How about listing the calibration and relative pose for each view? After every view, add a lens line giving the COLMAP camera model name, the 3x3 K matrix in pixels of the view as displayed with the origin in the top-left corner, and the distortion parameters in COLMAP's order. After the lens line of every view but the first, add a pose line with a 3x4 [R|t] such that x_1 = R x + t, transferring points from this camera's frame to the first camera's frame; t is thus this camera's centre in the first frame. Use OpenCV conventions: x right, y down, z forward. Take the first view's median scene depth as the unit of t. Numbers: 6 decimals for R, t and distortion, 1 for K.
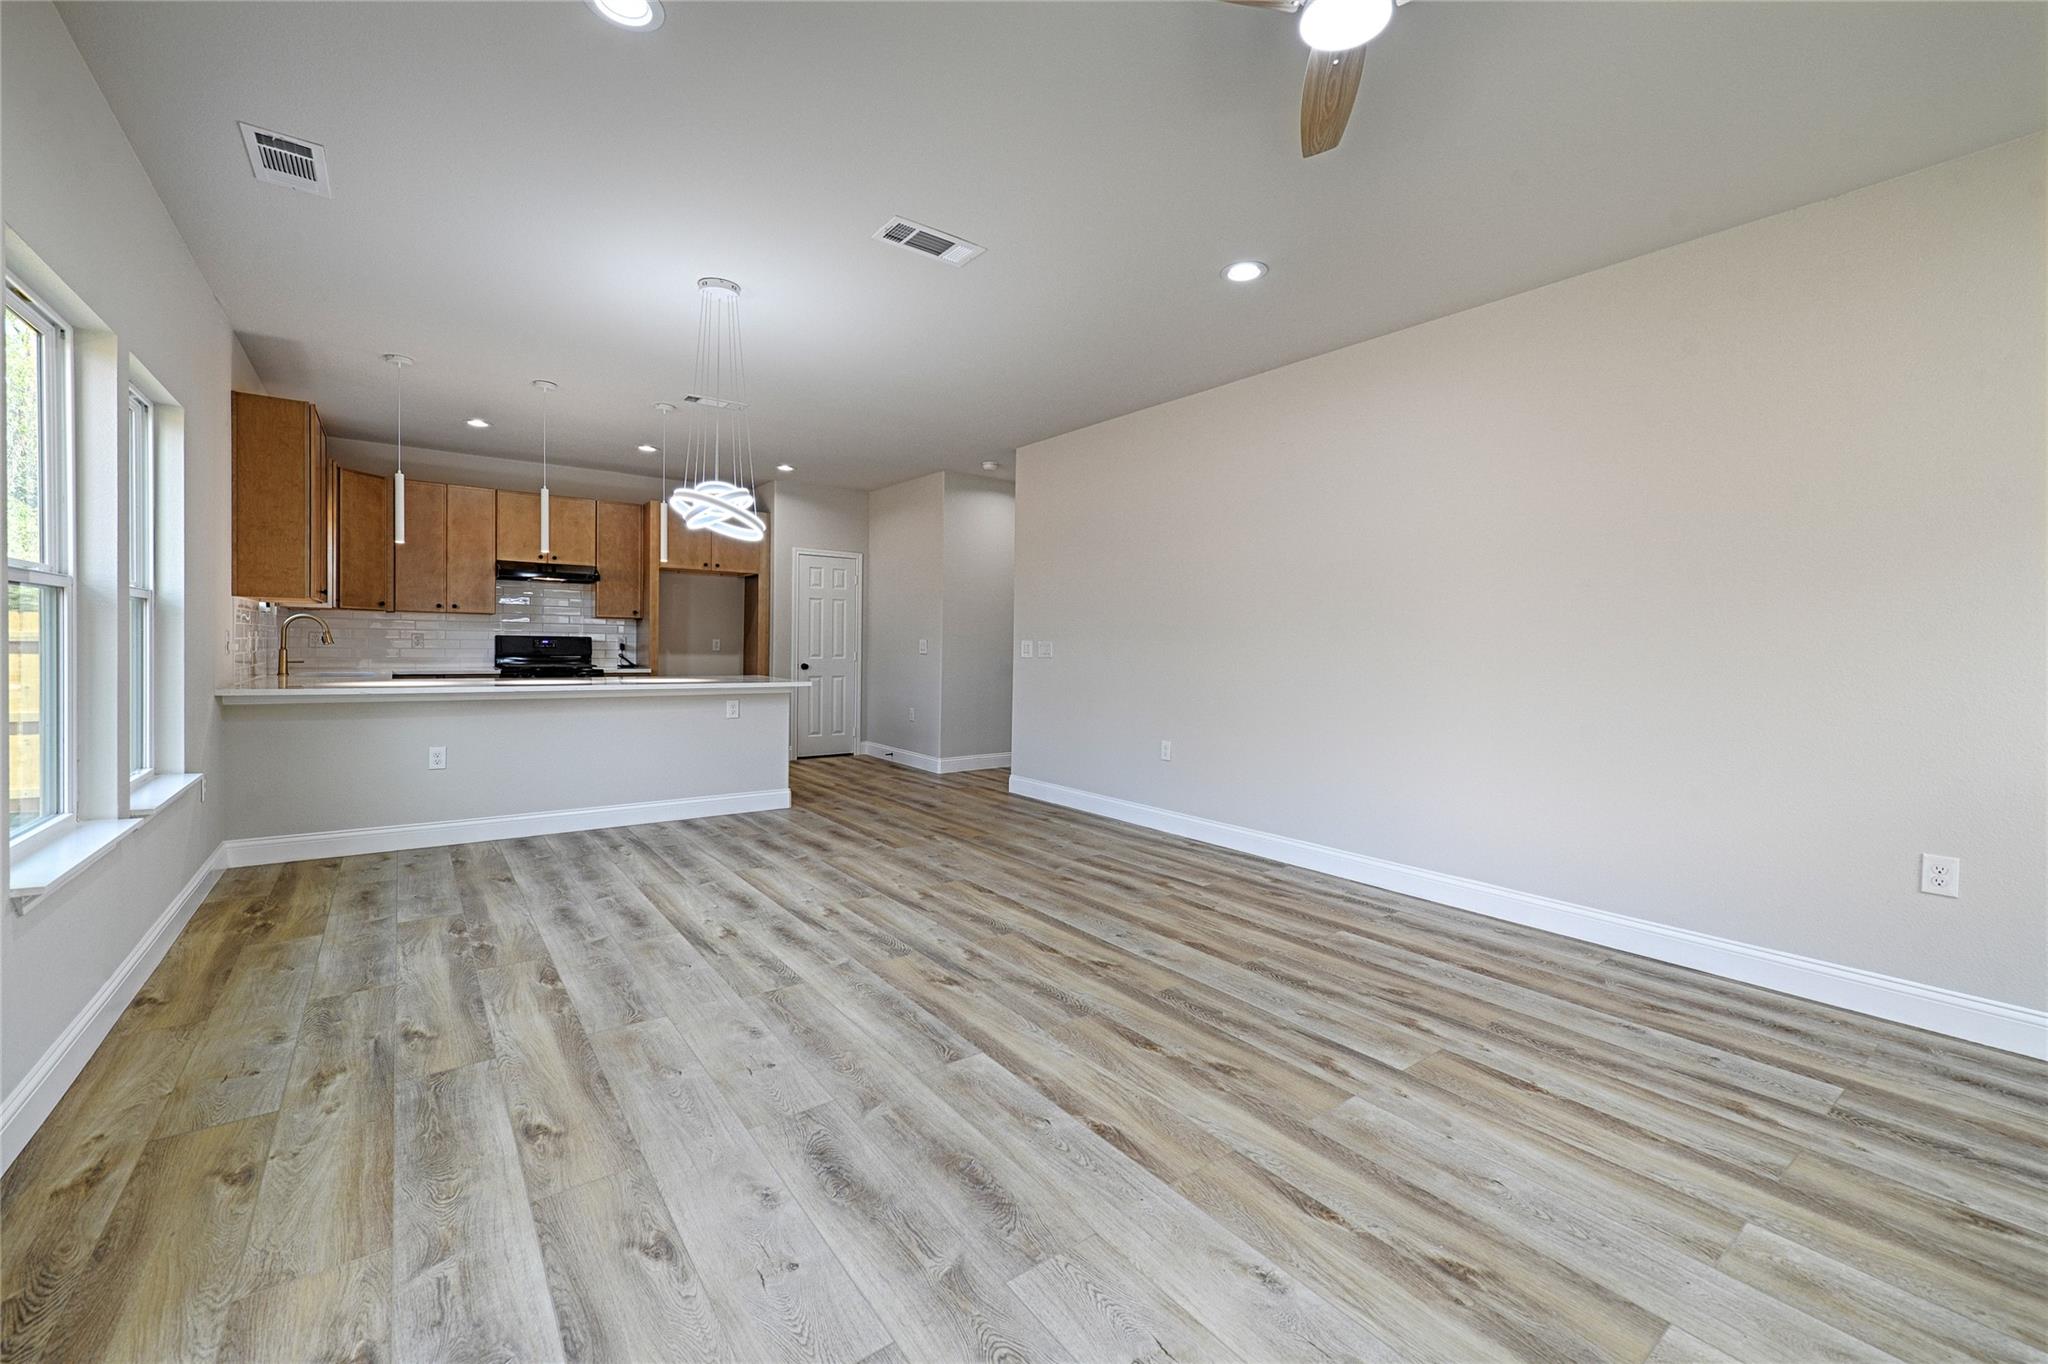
lens RADIAL K [[844.2, 0, 1027.1], [0, 844.2, 648.8], [0, 0, 1]] dist [0.015873, -0.000003]
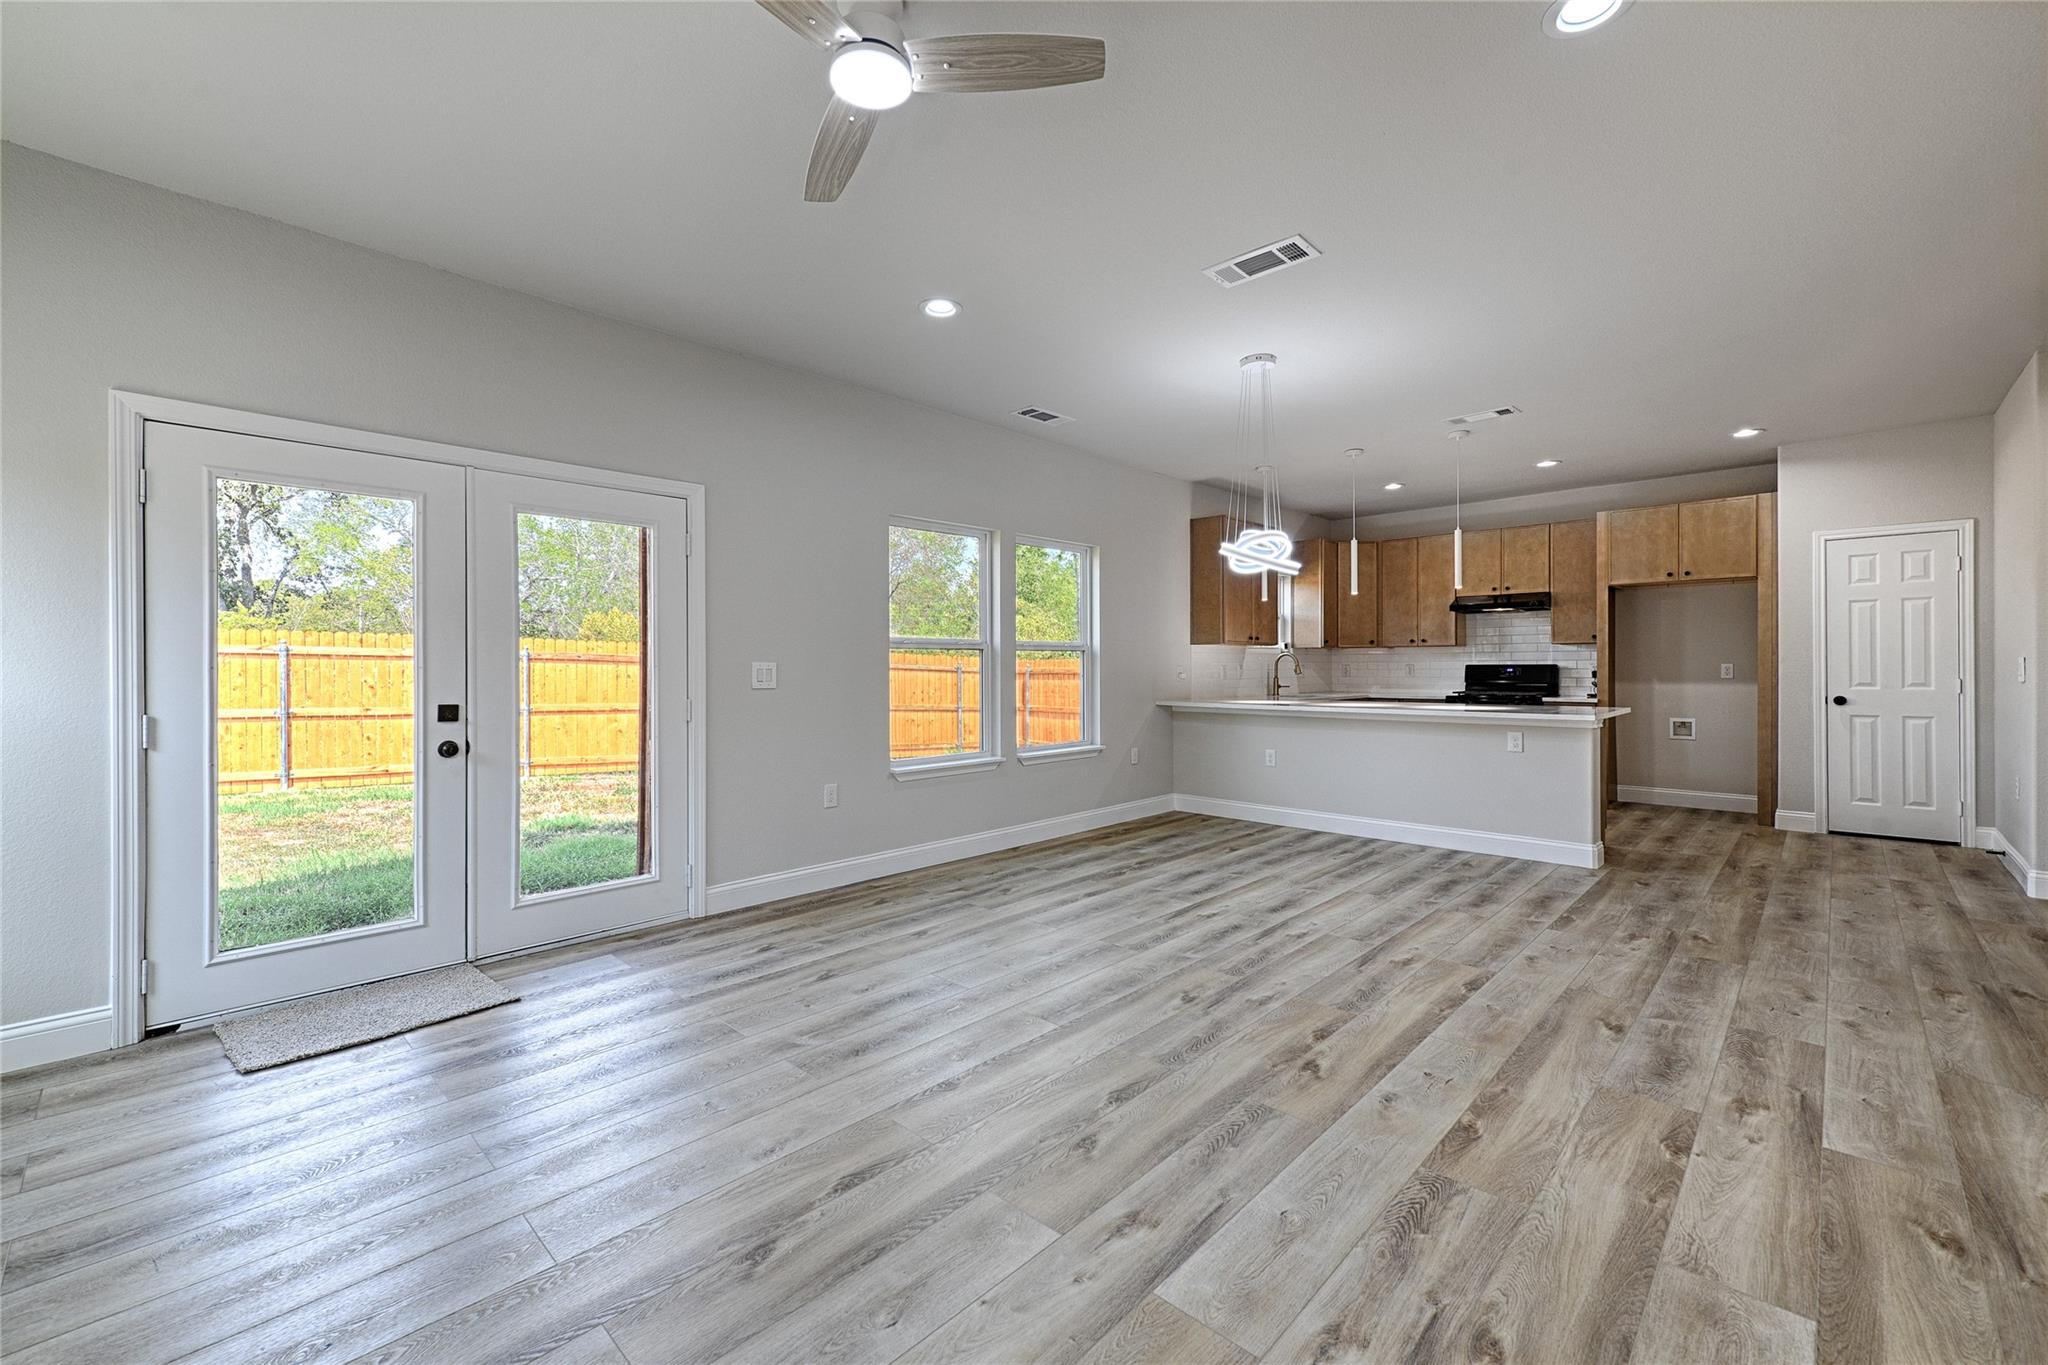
lens RADIAL K [[832.2, 0, 1024.0], [0, 832.2, 682.5], [0, 0, 1]] dist [0.014173, -0.000072]
pose [[0.162833, 0.003256, -0.986648, 0.708170], [0.003394, 0.999987, 0.003860, 0.002628], [0.986648, -0.003977, 0.162820, 0.515133]]
